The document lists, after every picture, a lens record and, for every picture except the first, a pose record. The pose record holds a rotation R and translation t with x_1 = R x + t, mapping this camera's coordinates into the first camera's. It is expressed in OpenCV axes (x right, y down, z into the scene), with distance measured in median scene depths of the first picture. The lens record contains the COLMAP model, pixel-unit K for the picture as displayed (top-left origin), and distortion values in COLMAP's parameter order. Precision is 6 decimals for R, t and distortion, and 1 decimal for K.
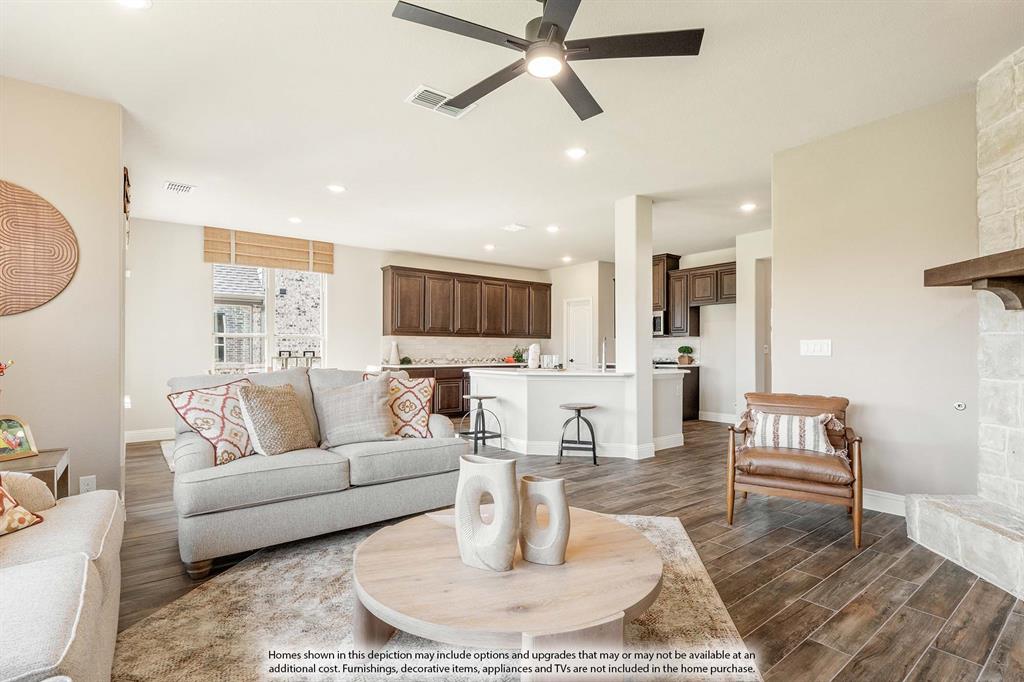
lens RADIAL K [[490.9, 0, 511.2], [0, 490.9, 352.2], [0, 0, 1]] dist [0.003916, 0.000891]
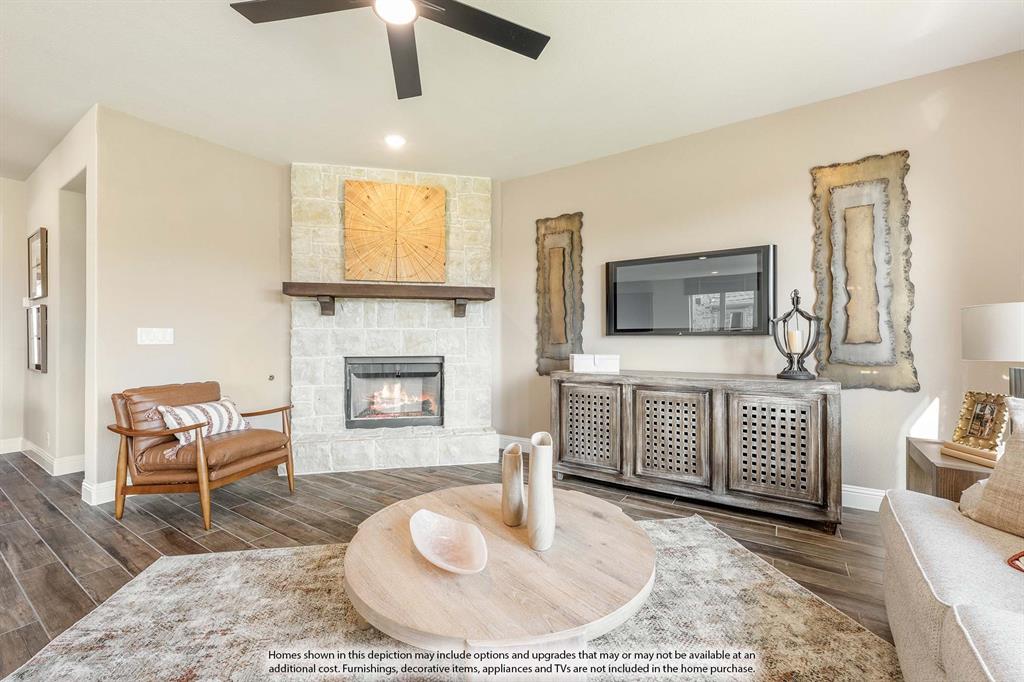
lens RADIAL K [[418.0, 0, 515.0], [0, 418.0, 342.3], [0, 0, 1]] dist [-0.001383, -0.000178]
pose [[-0.322284, -0.004765, 0.946631, -0.221245], [0.004554, 0.999968, 0.006583, 0.000613], [-0.946632, 0.006432, -0.322252, 0.336350]]
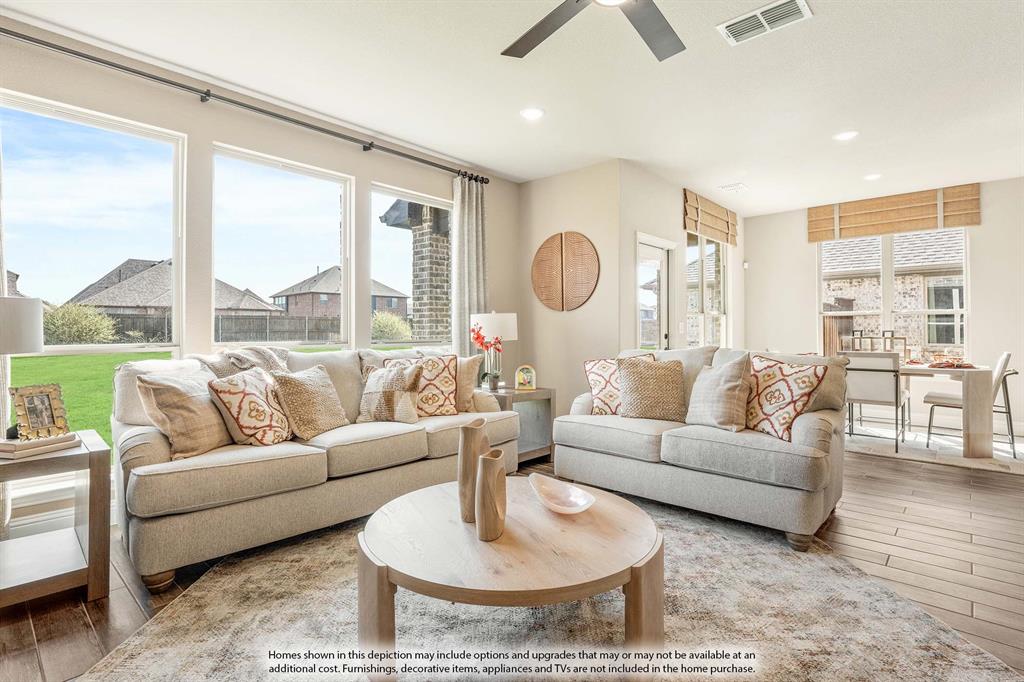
lens RADIAL K [[502.8, 0, 517.9], [0, 502.8, 324.0], [0, 0, 1]] dist [0.004457, 0.001057]
pose [[0.176190, -0.014945, -0.984243, 0.289473], [-0.001330, 0.999880, -0.015420, 0.000502], [0.984355, 0.004026, 0.176149, 0.225389]]
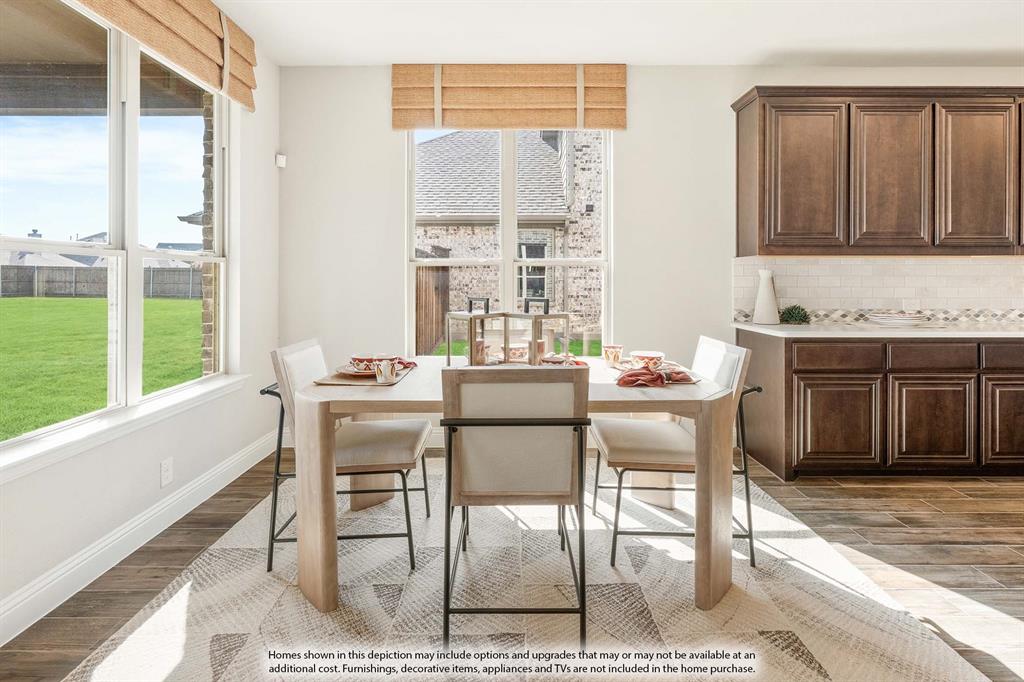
lens RADIAL K [[477.1, 0, 513.0], [0, 477.1, 279.9], [0, 0, 1]] dist [-0.001034, -0.000010]
pose [[0.789850, -0.001357, -0.613299, -0.192400], [-0.000768, 0.999995, -0.003201, -0.014129], [0.613300, 0.002999, 0.789845, 0.659372]]
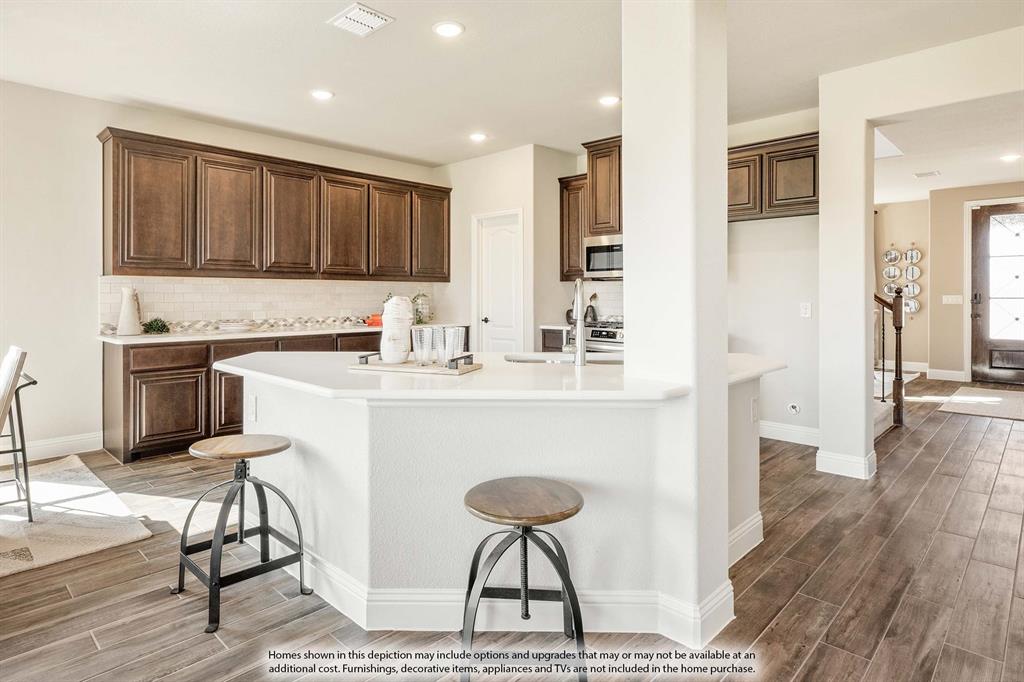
lens RADIAL K [[564.1, 0, 471.4], [0, 564.1, 296.7], [0, 0, 1]] dist [-0.002606, -0.000162]
pose [[0.993954, -0.002071, 0.109776, 0.048947], [0.002207, 0.999997, -0.001121, -0.014303], [-0.109774, 0.001357, 0.993956, 0.499139]]
